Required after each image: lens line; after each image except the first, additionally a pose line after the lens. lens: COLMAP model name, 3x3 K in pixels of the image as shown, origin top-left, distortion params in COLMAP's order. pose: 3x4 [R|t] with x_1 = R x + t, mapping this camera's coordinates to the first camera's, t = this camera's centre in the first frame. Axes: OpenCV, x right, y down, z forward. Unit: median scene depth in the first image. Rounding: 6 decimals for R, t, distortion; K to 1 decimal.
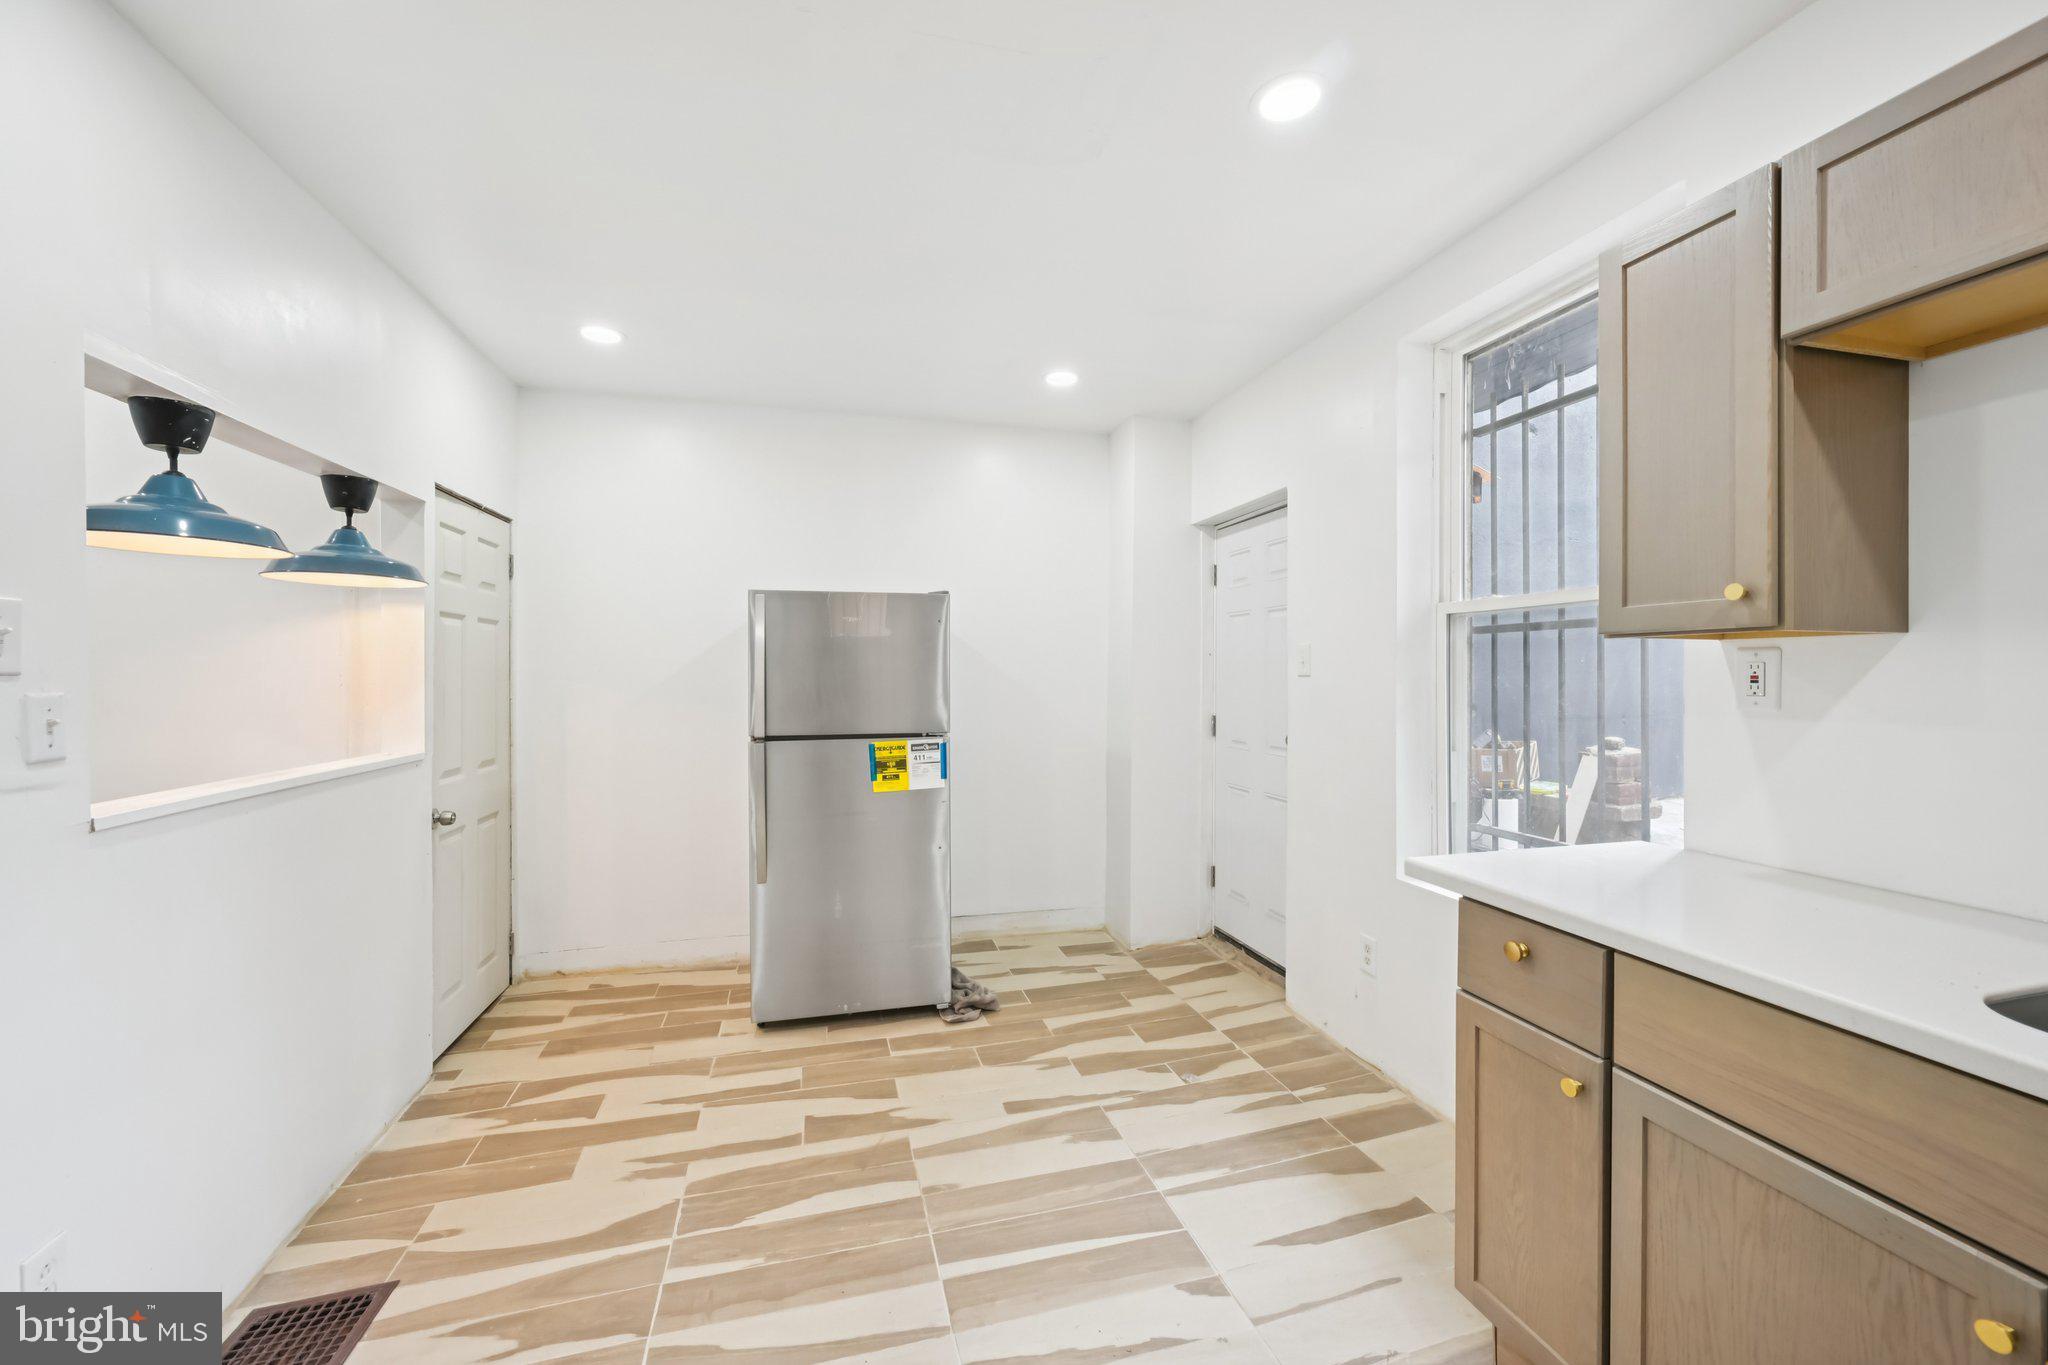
lens RADIAL K [[810.9, 0, 1023.0], [0, 810.9, 676.2], [0, 0, 1]] dist [0.000940, -0.000013]
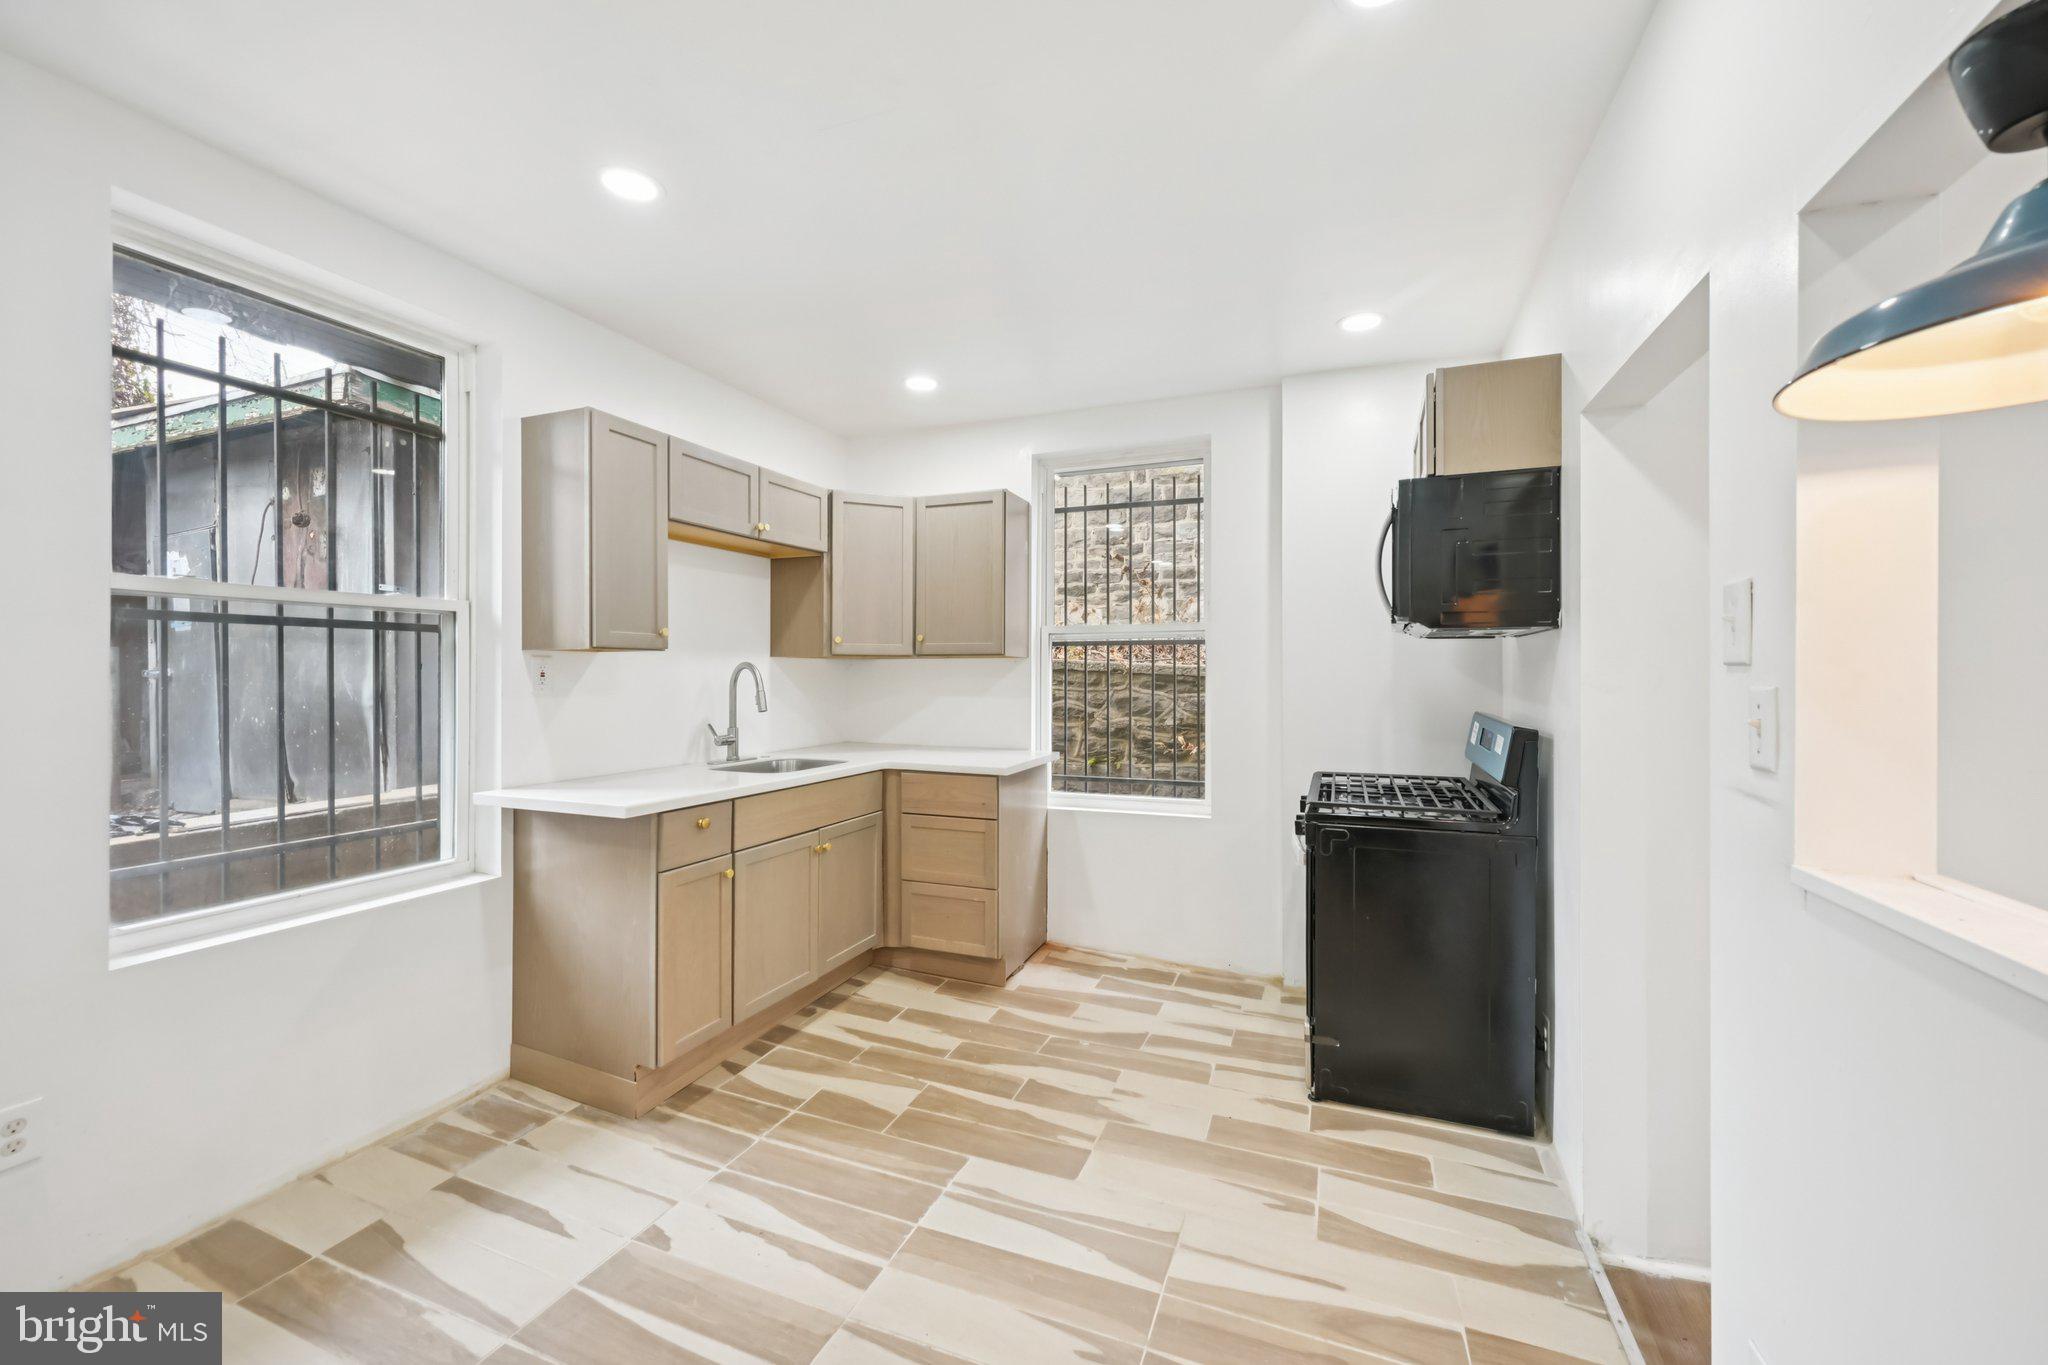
lens RADIAL K [[810.9, 0, 1023.0], [0, 810.9, 676.2], [0, 0, 1]] dist [0.000940, -0.000013]
pose [[-0.806785, -0.000701, 0.590844, -0.790670], [0.001992, 0.999990, 0.003906, 0.002046], [-0.590841, 0.004329, -0.806776, 1.548003]]
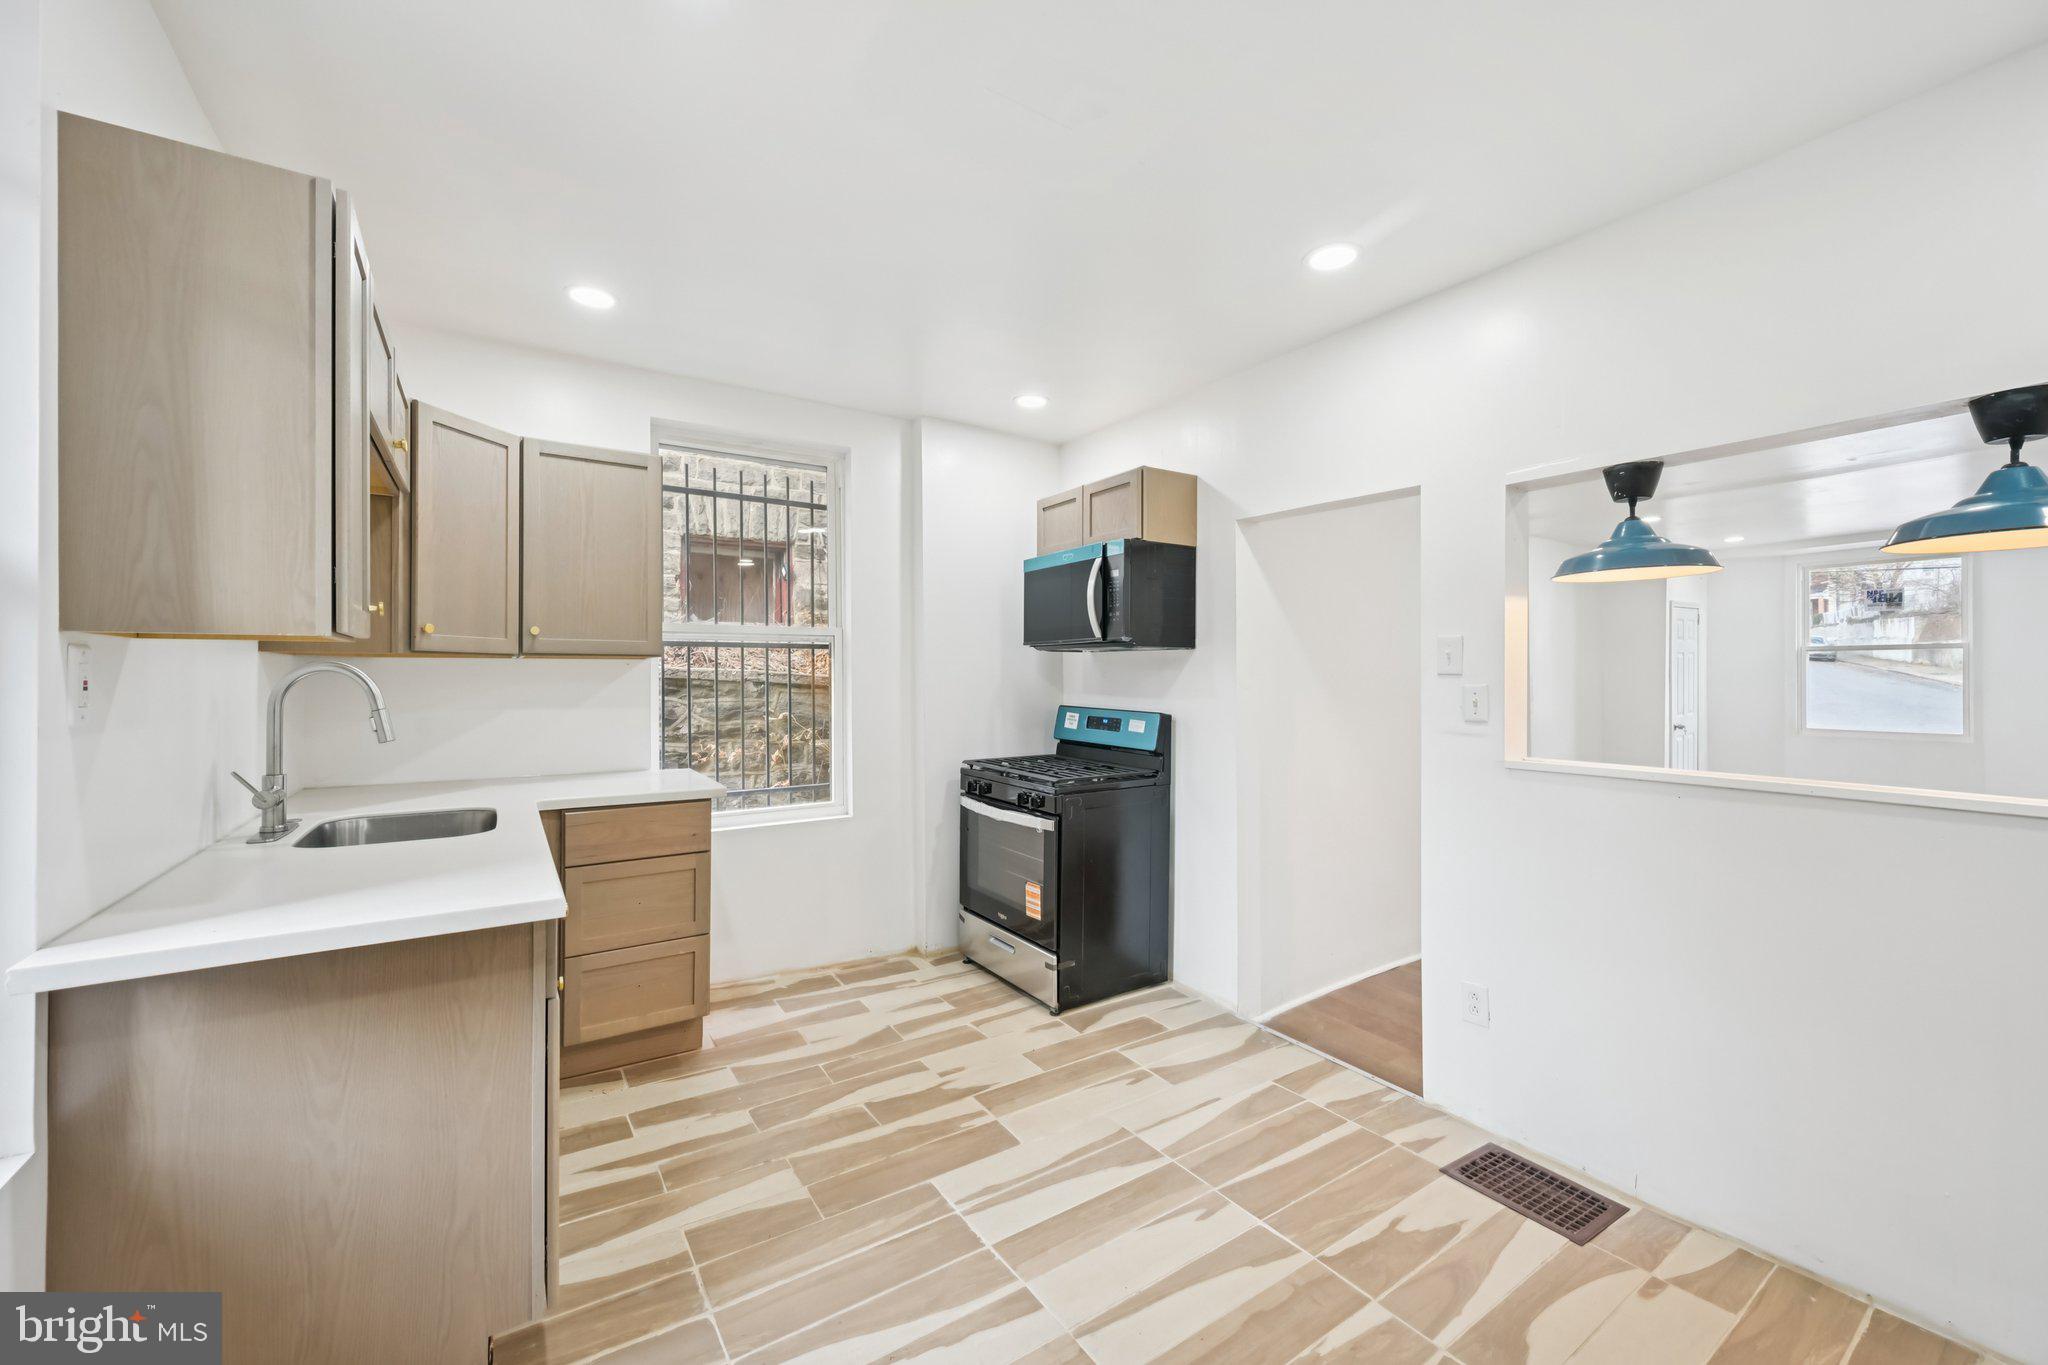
lens RADIAL K [[810.9, 0, 1023.0], [0, 810.9, 676.2], [0, 0, 1]] dist [0.000940, -0.000013]
pose [[-0.944738, 0.001865, -0.327821, 0.270654], [0.000963, 0.999995, 0.002916, -0.005937], [0.327825, 0.002439, -0.944735, 1.772578]]
